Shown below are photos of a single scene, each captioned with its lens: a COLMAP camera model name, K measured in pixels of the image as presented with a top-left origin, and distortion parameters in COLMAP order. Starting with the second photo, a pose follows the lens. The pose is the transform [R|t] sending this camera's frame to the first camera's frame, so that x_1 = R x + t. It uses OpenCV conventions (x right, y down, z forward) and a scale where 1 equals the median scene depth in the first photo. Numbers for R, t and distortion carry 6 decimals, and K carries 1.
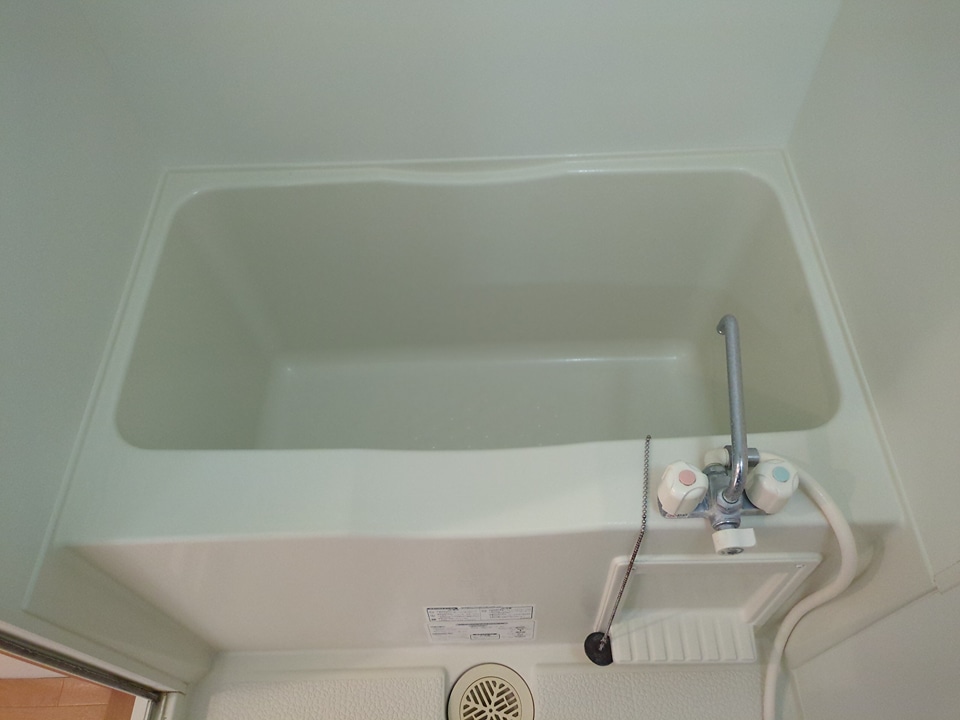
lens RADIAL K [[720.9, 0, 485.1], [0, 720.9, 360.2], [0, 0, 1]] dist [0.046627, -0.000206]
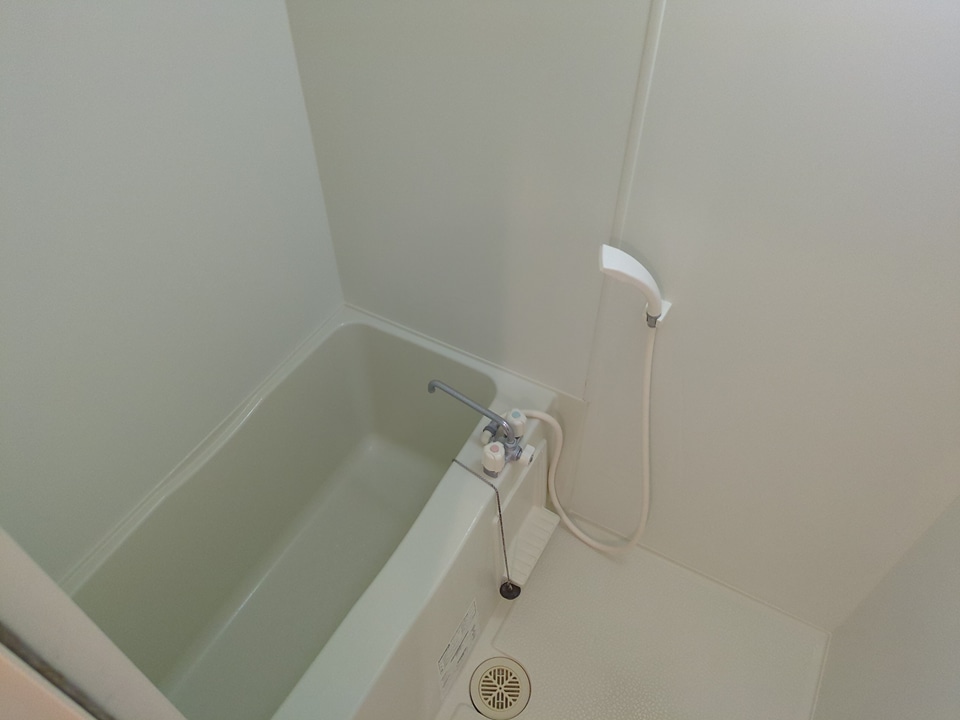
lens RADIAL K [[720.9, 0, 485.1], [0, 720.9, 360.2], [0, 0, 1]] dist [0.046627, -0.000206]
pose [[0.501280, -0.617582, 0.606062, -0.589645], [0.718139, 0.687663, 0.106754, -0.173450], [-0.482695, 0.381723, 0.788221, -0.453981]]
